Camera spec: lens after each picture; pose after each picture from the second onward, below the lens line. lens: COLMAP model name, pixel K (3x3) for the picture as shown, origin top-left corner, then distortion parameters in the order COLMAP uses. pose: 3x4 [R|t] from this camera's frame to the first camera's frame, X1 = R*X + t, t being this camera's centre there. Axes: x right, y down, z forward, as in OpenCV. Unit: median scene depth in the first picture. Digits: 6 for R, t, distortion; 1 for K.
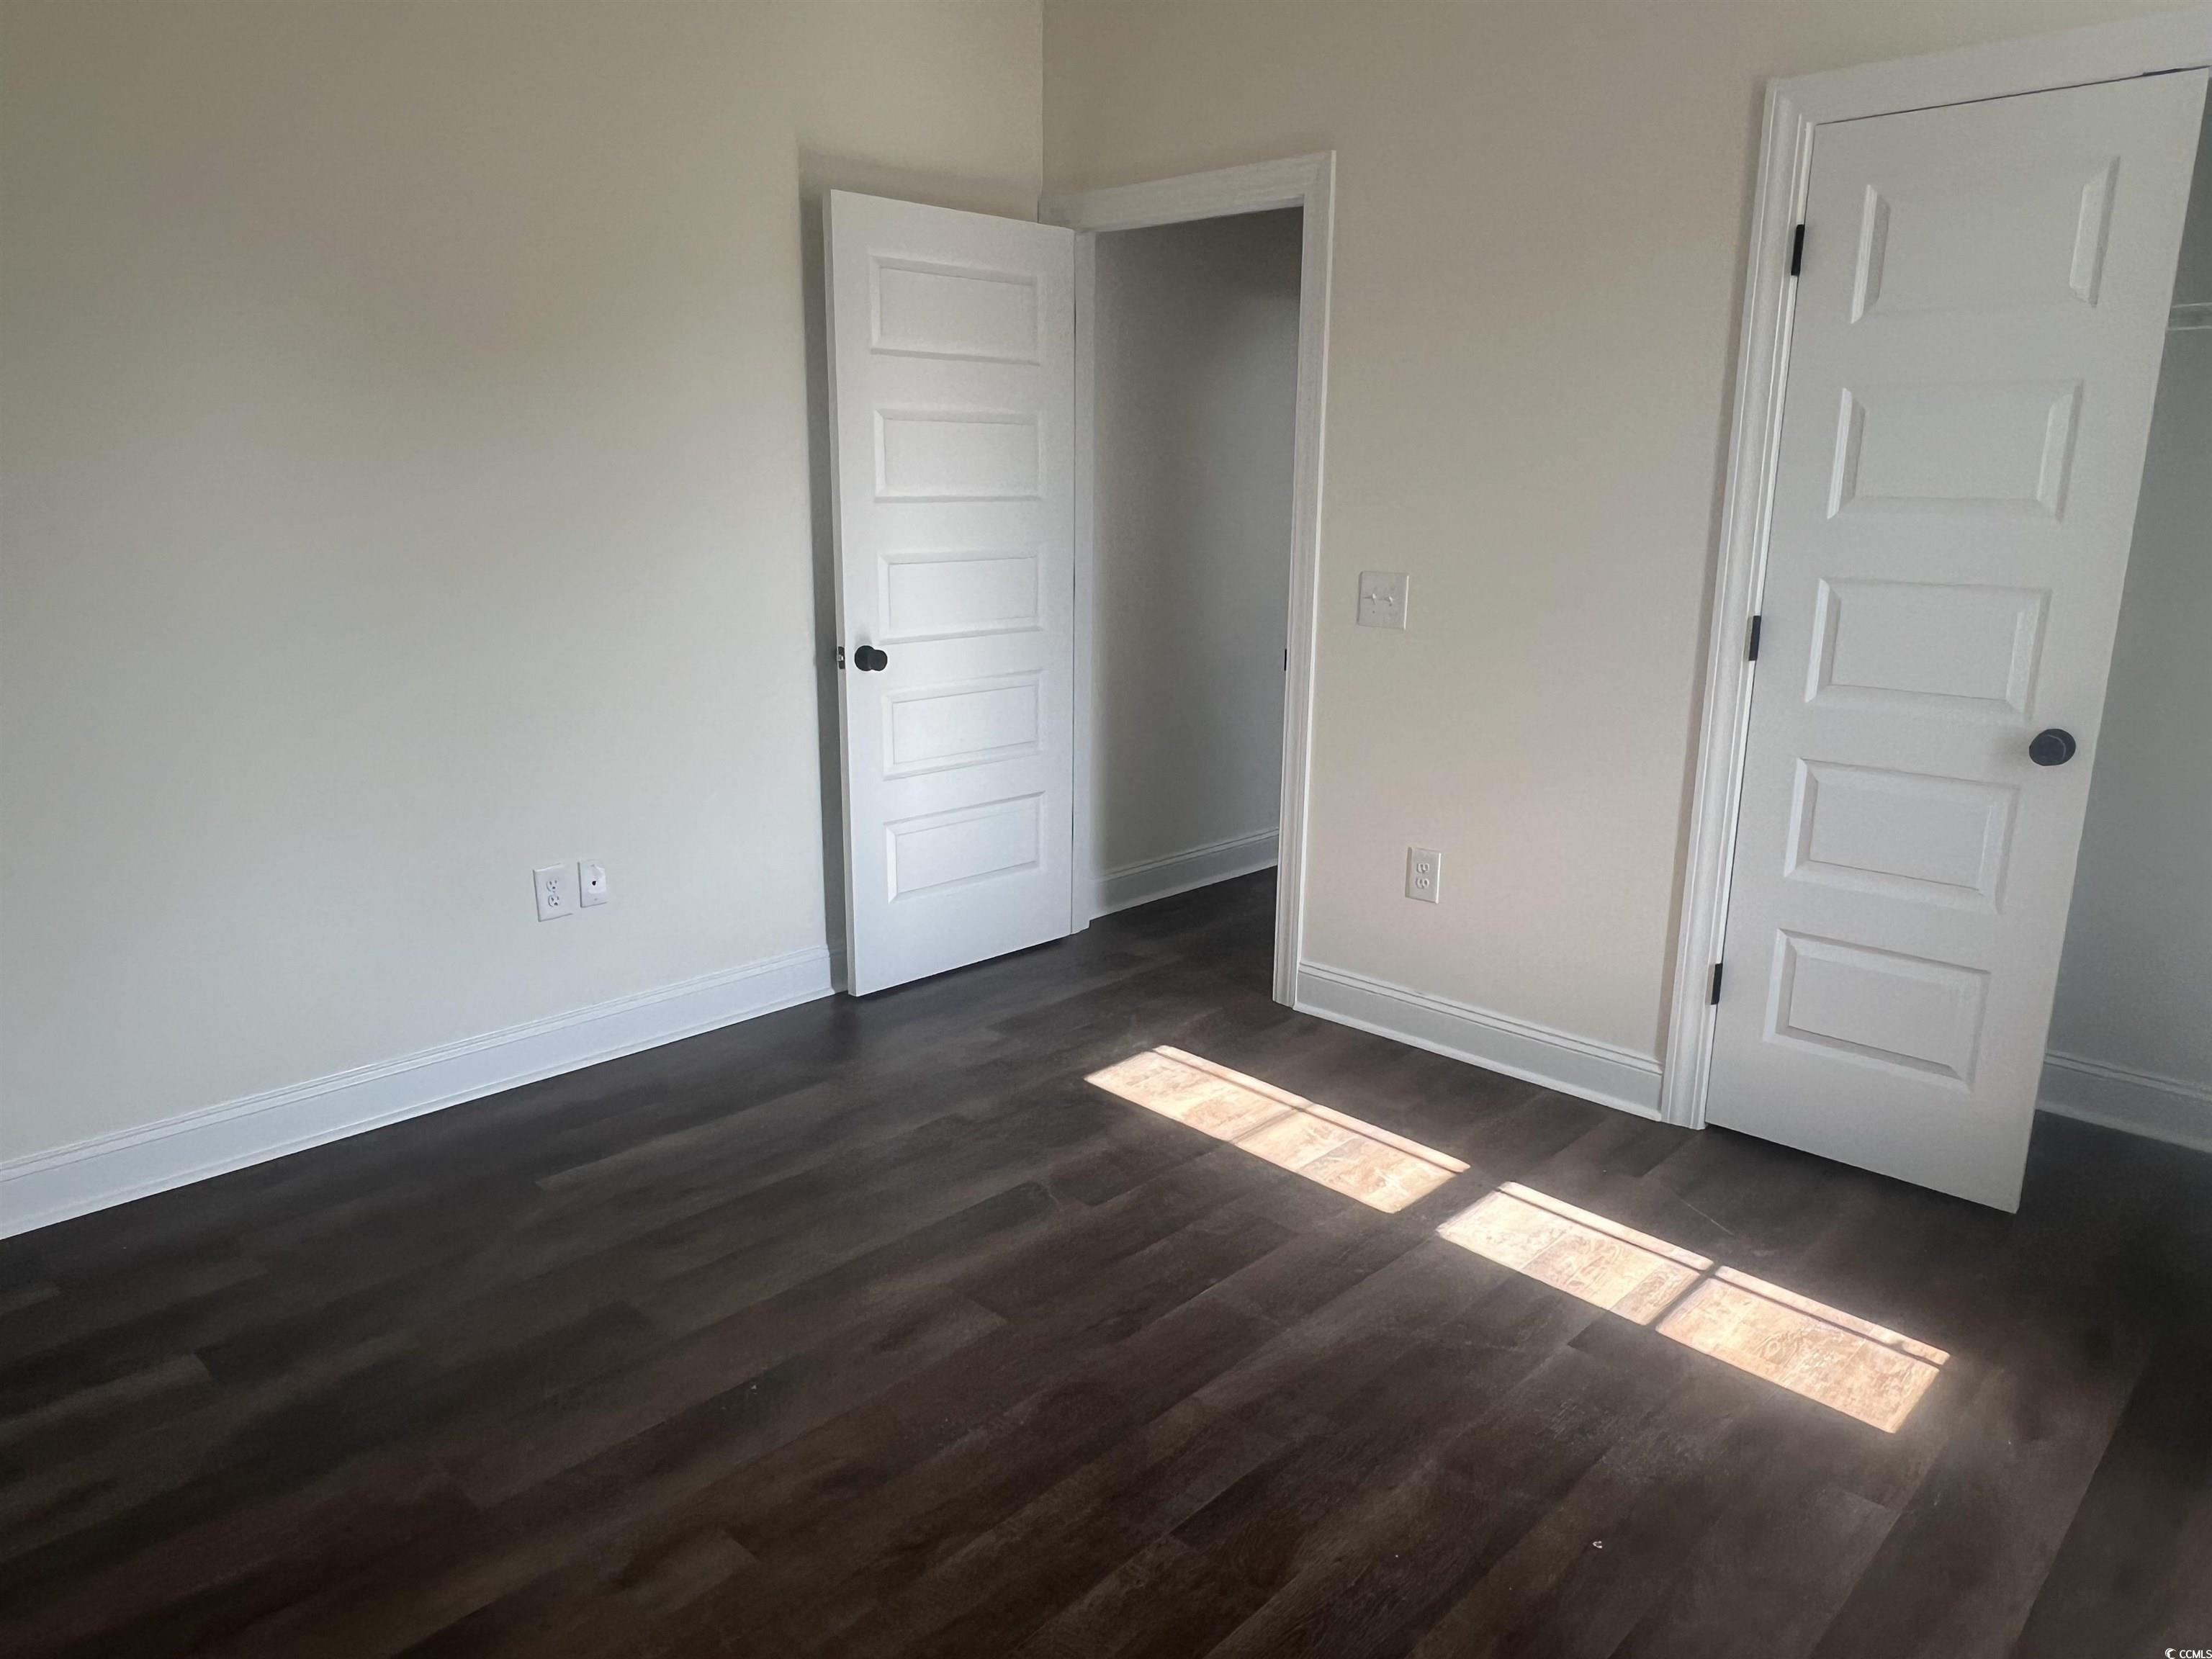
lens RADIAL K [[1474.7, 0, 1104.4], [0, 1474.7, 829.5], [0, 0, 1]] dist [0.004614, 0.000142]
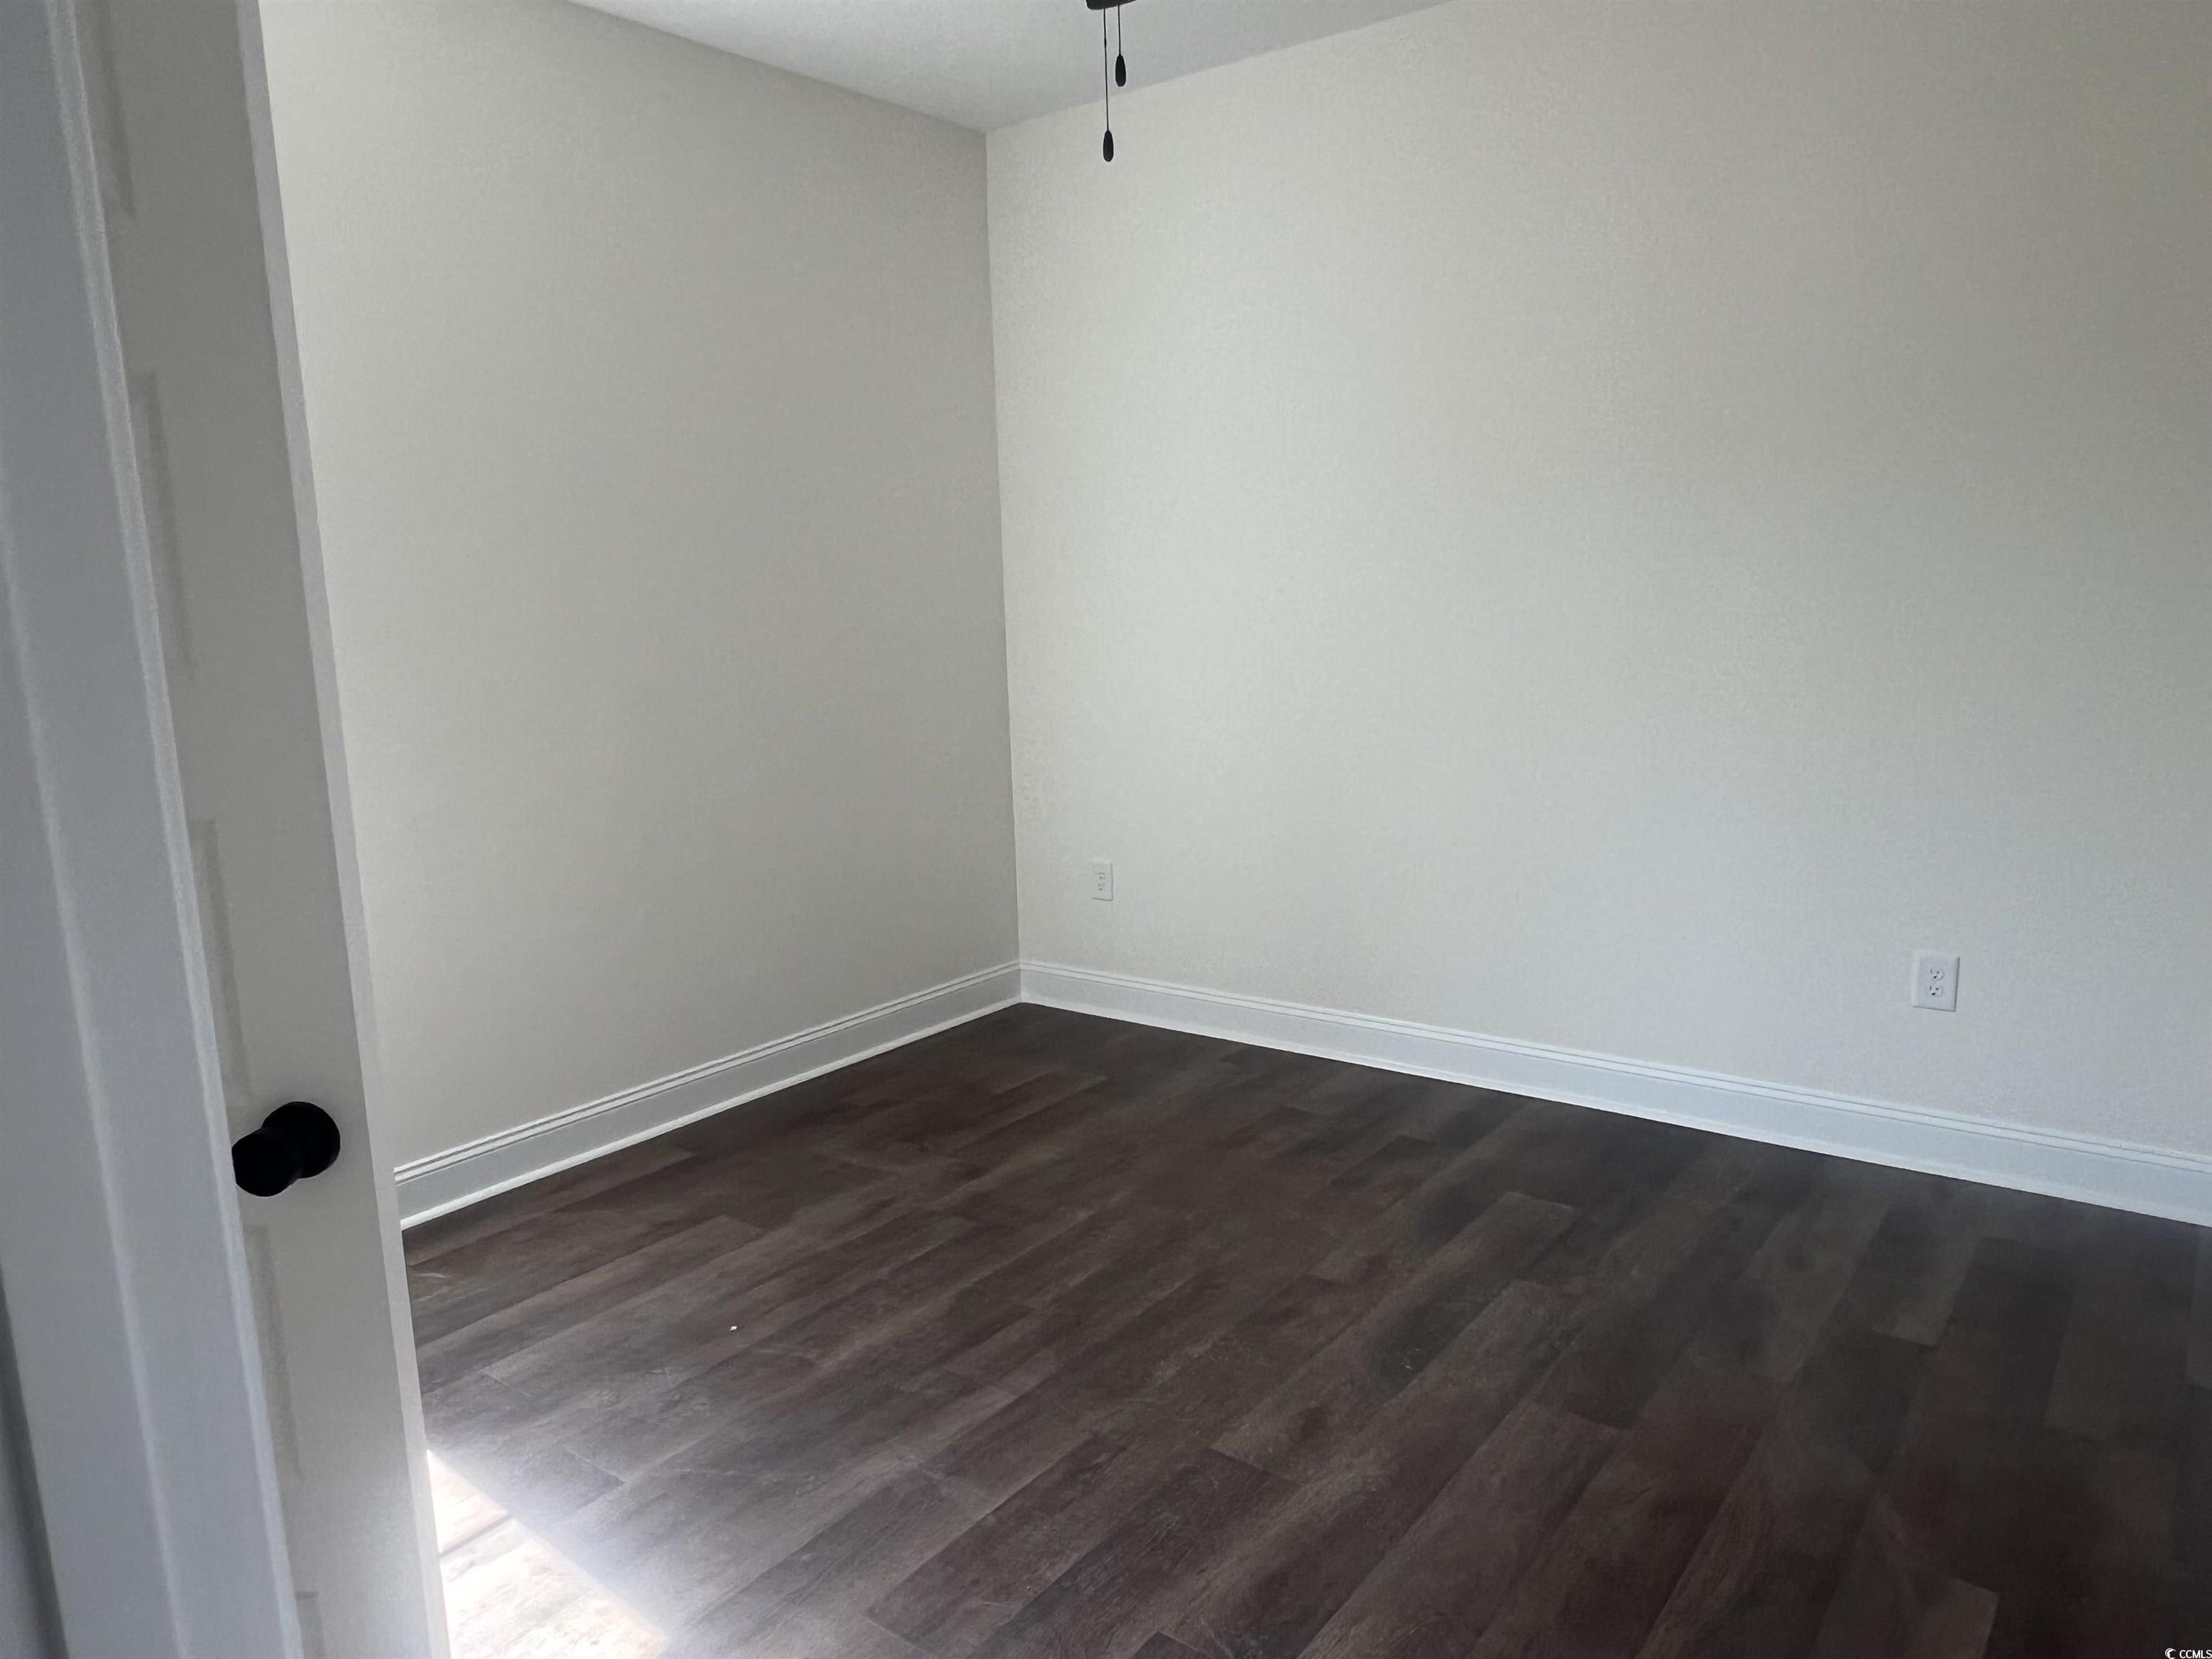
lens RADIAL K [[1474.7, 0, 1105.1], [0, 1474.7, 829.1], [0, 0, 1]] dist [0.004614, 0.000142]
pose [[-0.994321, 0.040556, -0.098396, 0.086027], [-0.001367, 0.919602, 0.392848, -0.441945], [0.106417, 0.390751, -0.914324, 1.850941]]
